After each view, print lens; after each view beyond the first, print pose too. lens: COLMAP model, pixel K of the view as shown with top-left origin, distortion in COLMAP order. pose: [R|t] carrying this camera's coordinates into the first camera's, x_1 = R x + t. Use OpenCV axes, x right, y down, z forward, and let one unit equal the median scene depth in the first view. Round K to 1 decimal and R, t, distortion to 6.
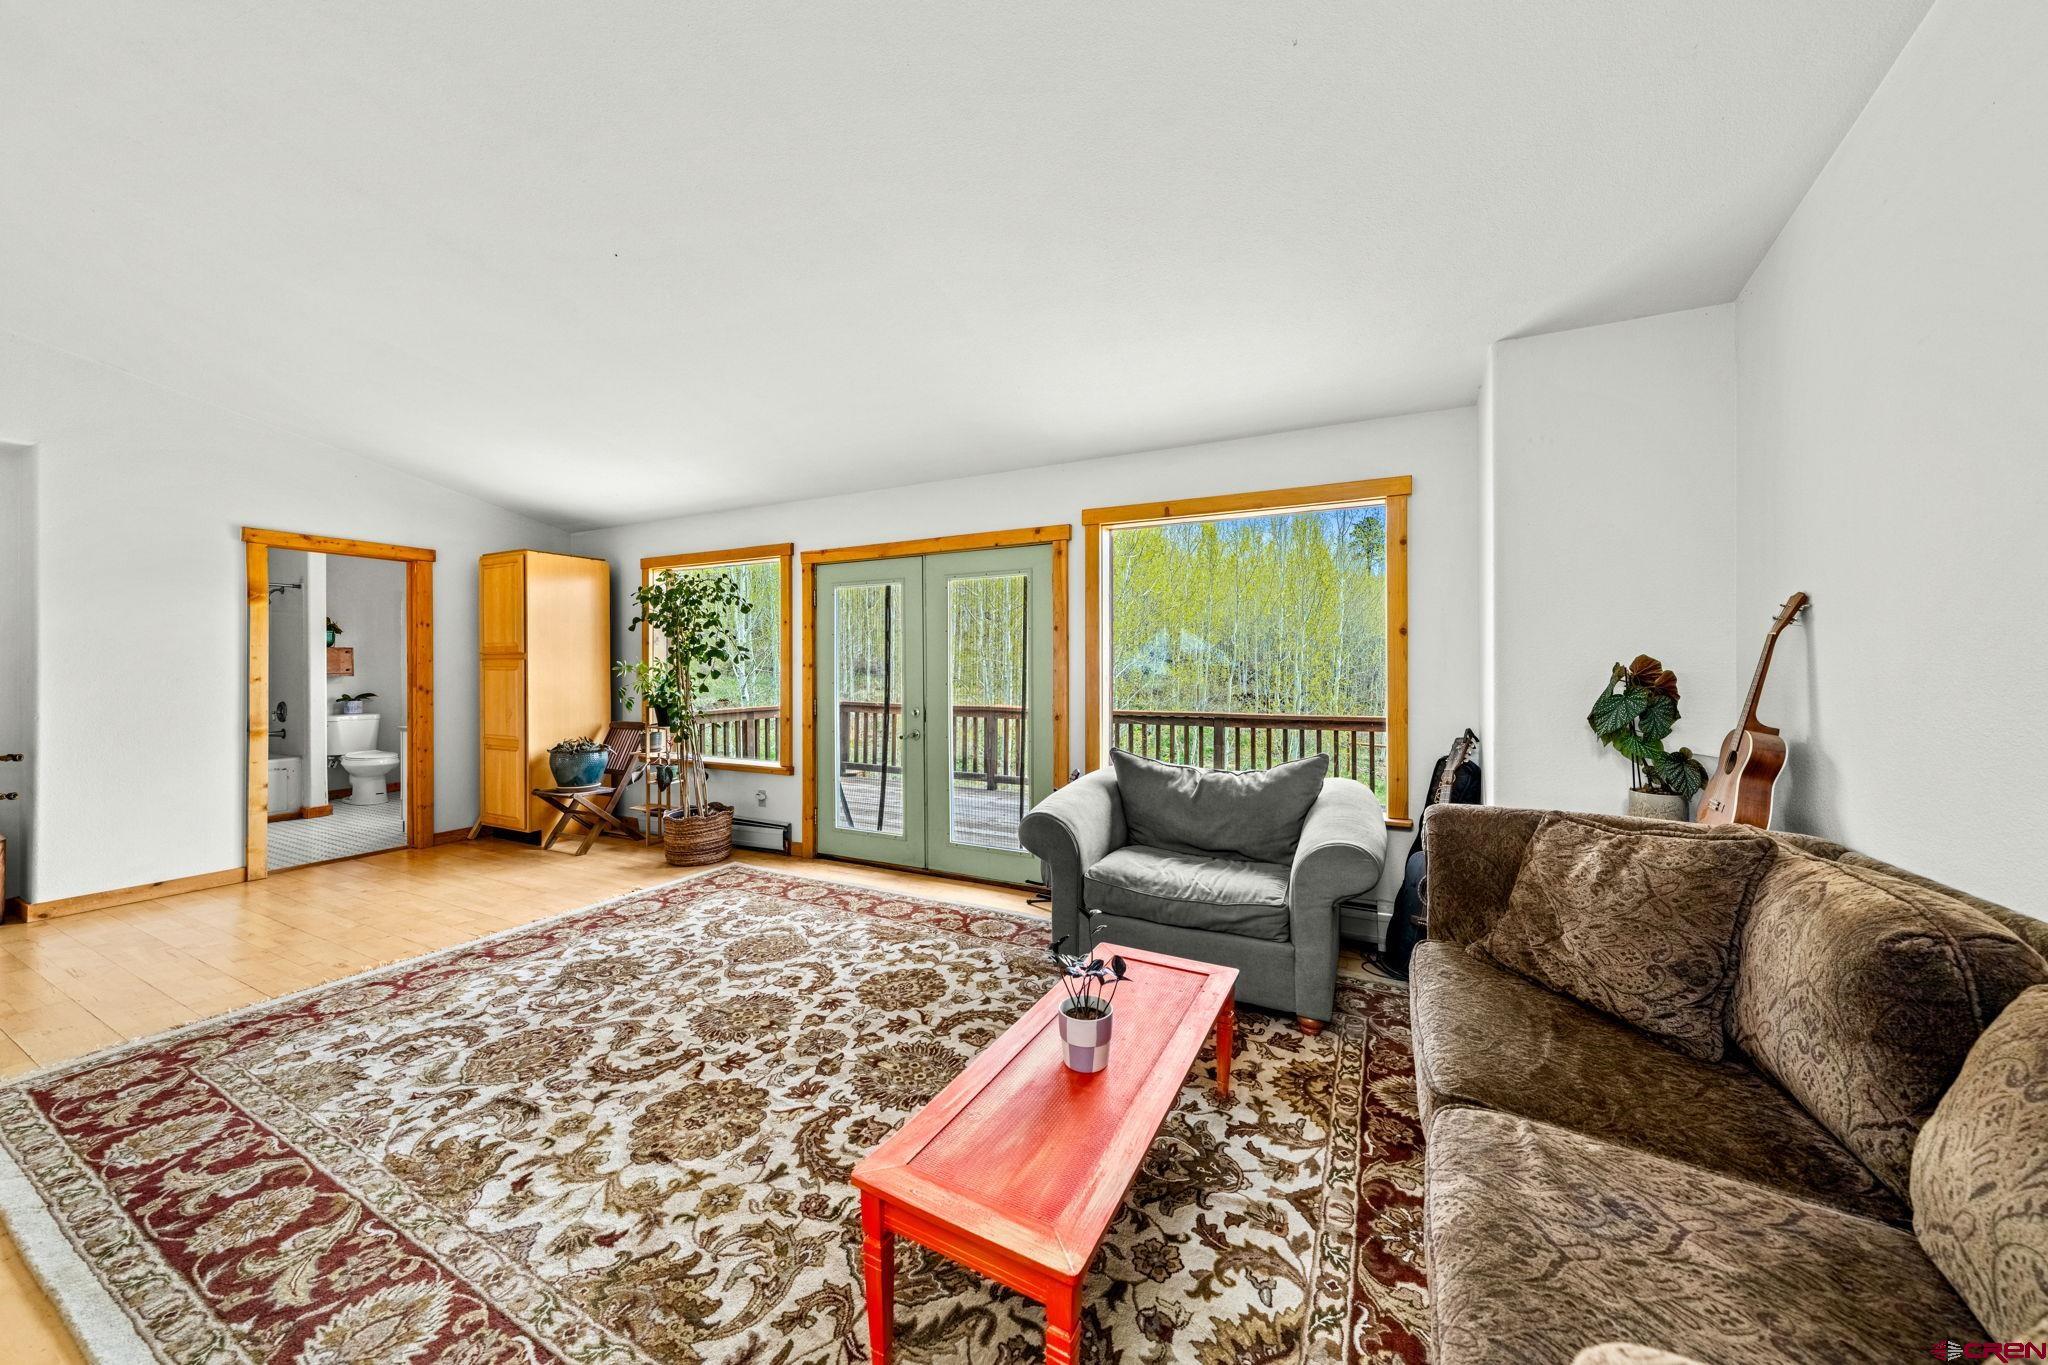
lens RADIAL K [[708.5, 0, 1021.7], [0, 708.5, 667.2], [0, 0, 1]] dist [-0.003186, 0.000741]
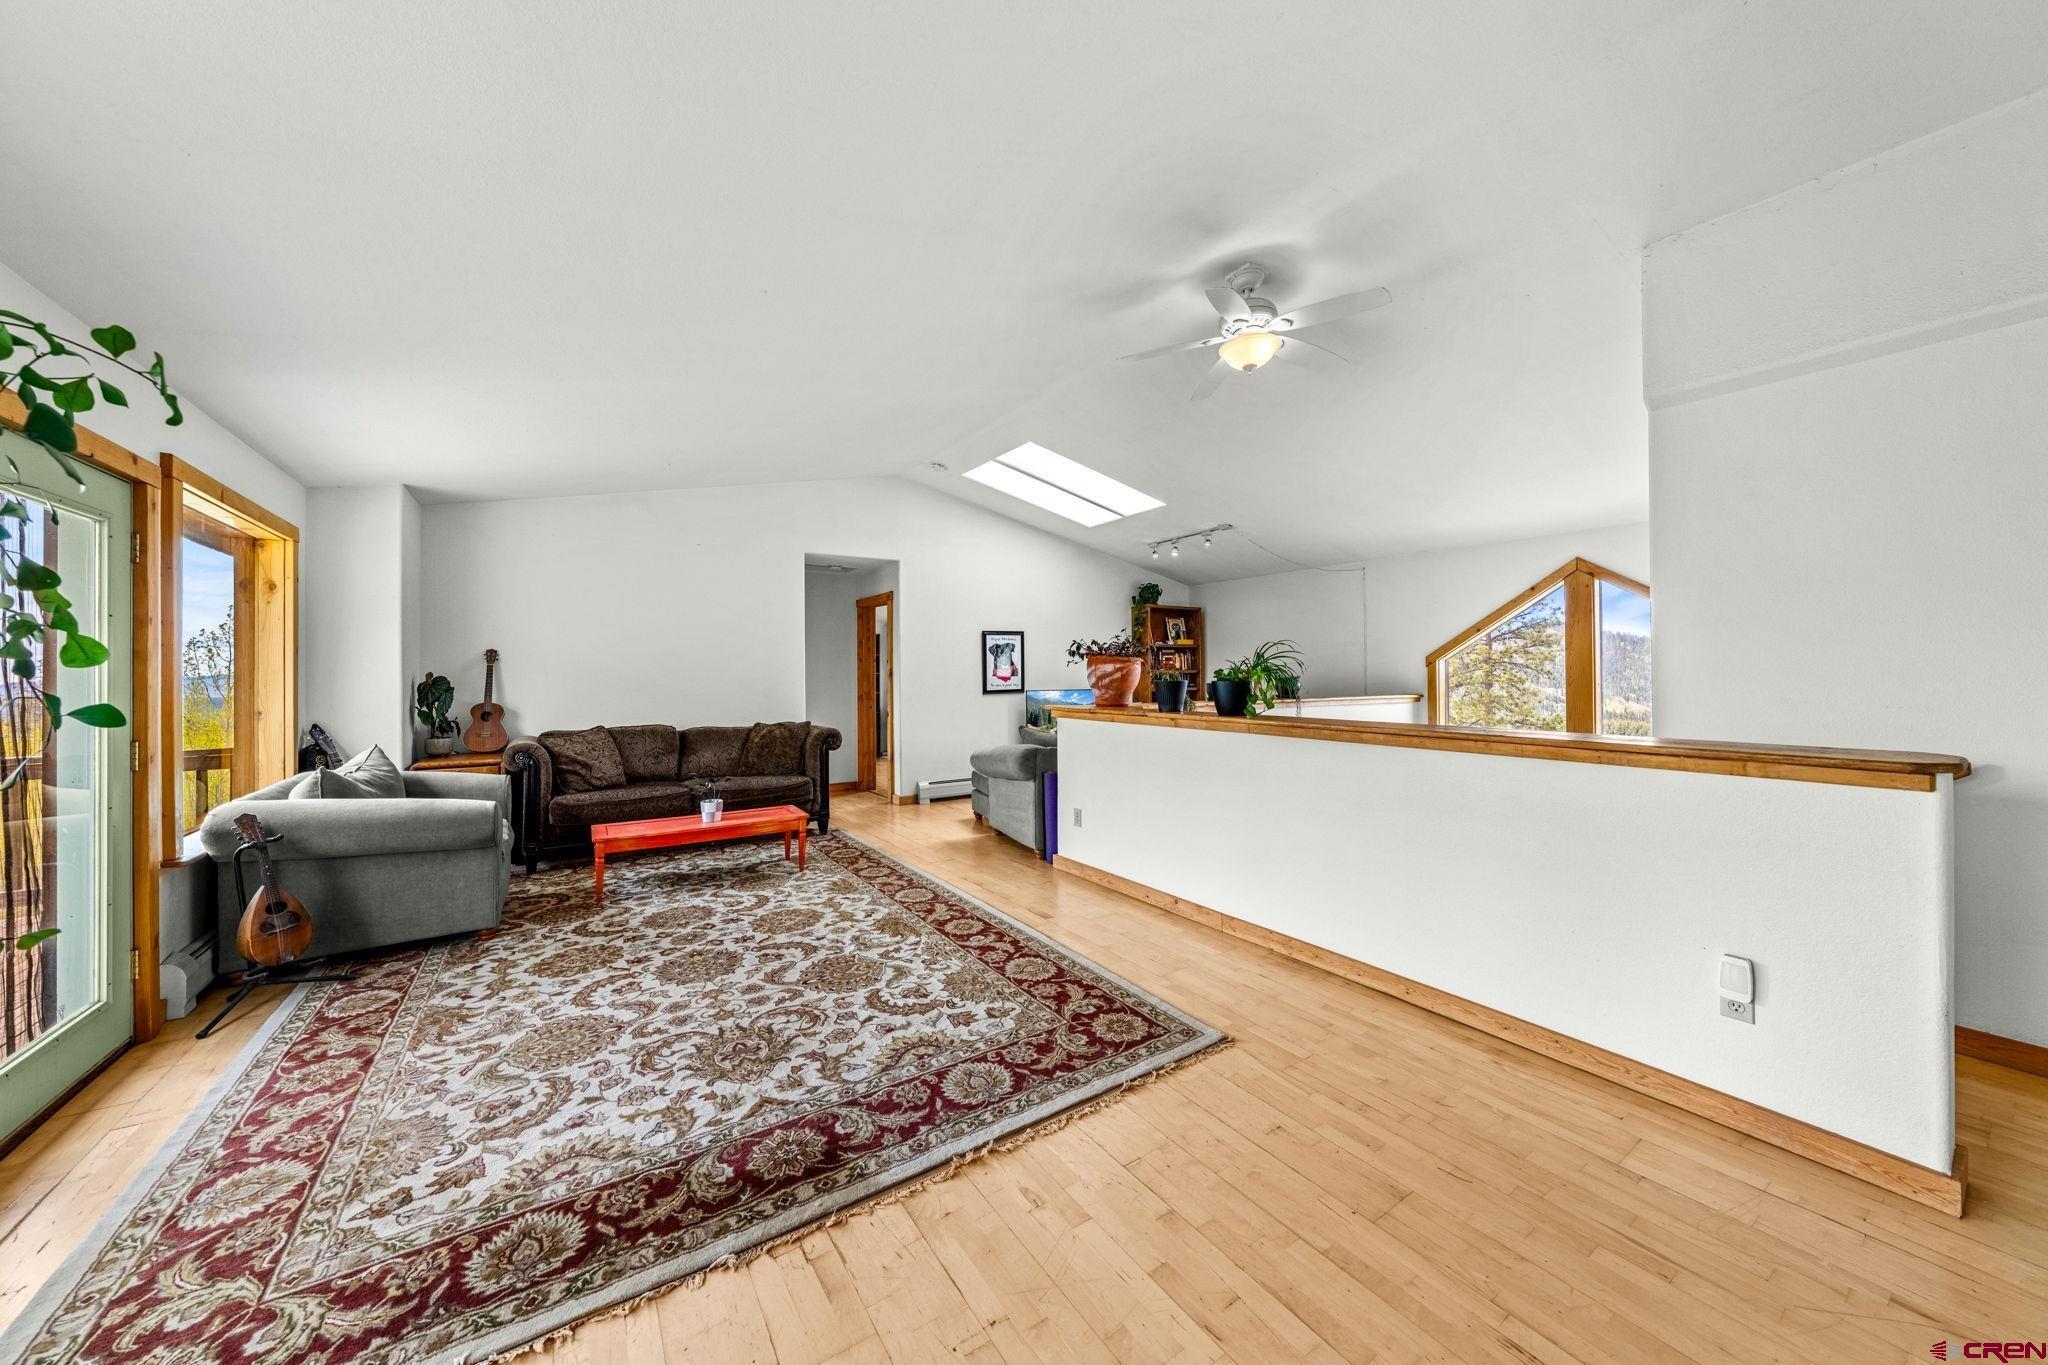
lens RADIAL K [[708.5, 0, 1027.4], [0, 708.5, 673.8], [0, 0, 1]] dist [-0.003186, 0.000741]
pose [[-0.872989, 0.006671, 0.487694, -1.513576], [0.009583, 0.999948, 0.003476, -0.006510], [-0.487645, 0.007708, -0.873008, 1.825811]]
